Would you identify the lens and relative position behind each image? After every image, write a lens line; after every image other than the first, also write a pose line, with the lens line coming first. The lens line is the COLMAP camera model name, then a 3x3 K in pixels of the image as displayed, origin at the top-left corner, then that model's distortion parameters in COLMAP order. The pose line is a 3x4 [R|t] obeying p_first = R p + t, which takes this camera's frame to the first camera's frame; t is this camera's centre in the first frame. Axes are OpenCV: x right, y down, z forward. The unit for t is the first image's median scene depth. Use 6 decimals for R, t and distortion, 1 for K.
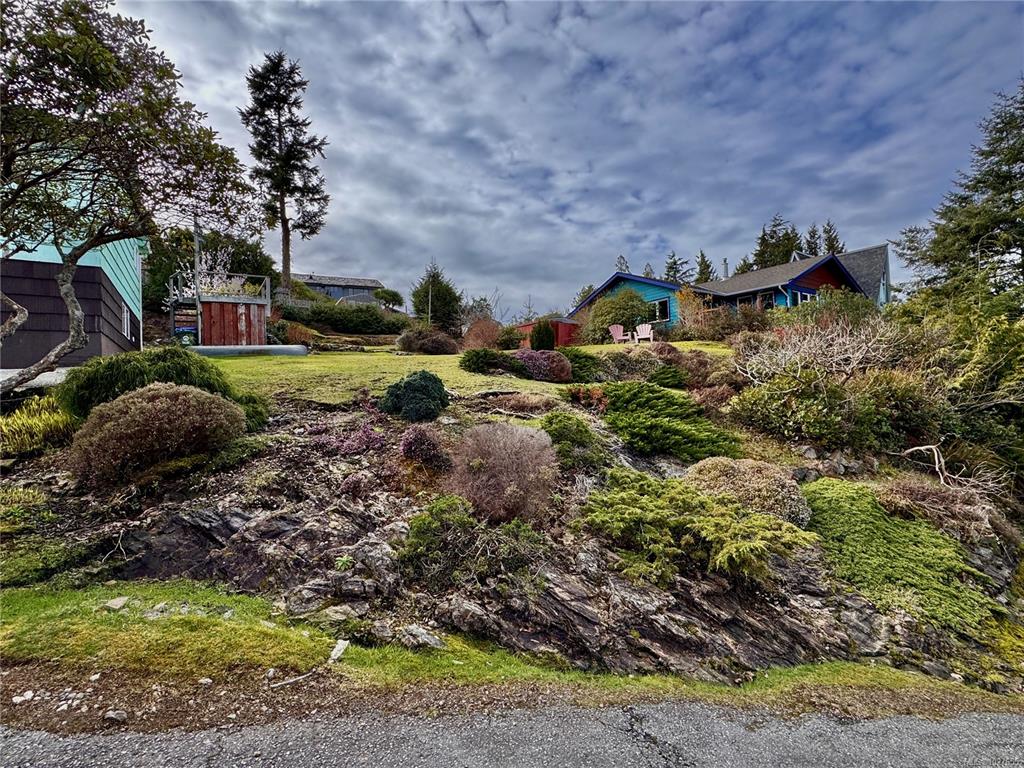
lens RADIAL K [[478.1, 0, 511.9], [0, 478.1, 385.4], [0, 0, 1]] dist [-0.000772, -0.001287]
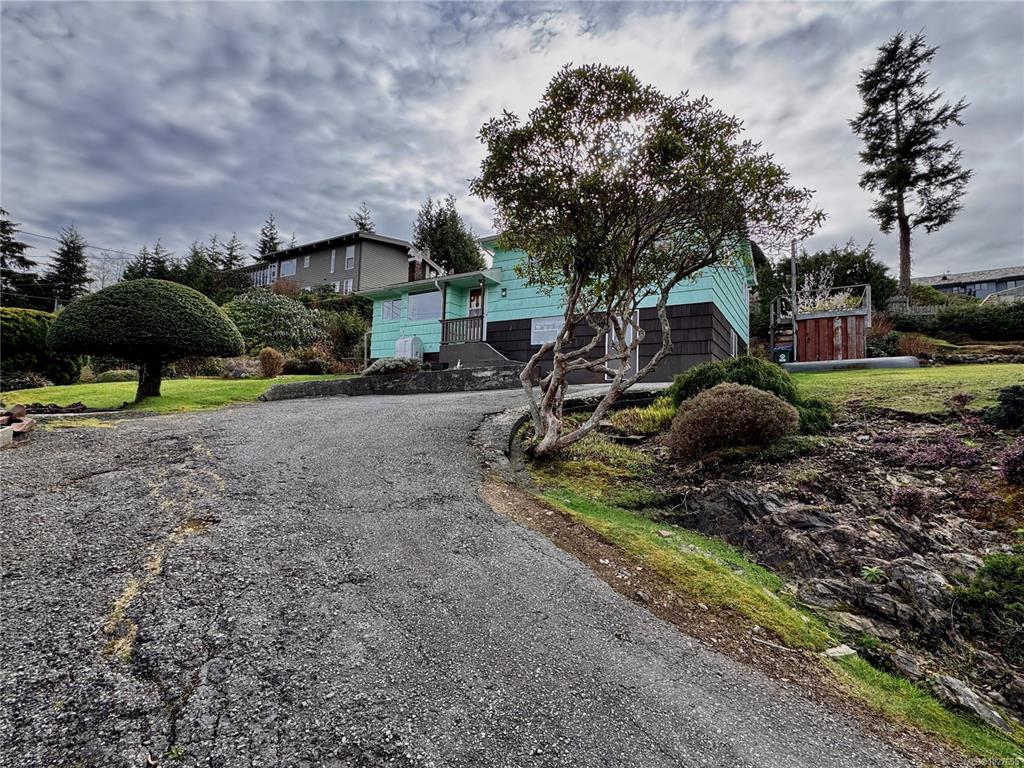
lens RADIAL K [[478.1, 0, 510.6], [0, 478.1, 385.3], [0, 0, 1]] dist [-0.000772, -0.001287]
pose [[0.410332, -0.012060, -0.911857, 0.135457], [-0.035179, 0.998959, -0.029043, 0.056470], [0.911258, 0.043996, 0.409480, 0.017491]]
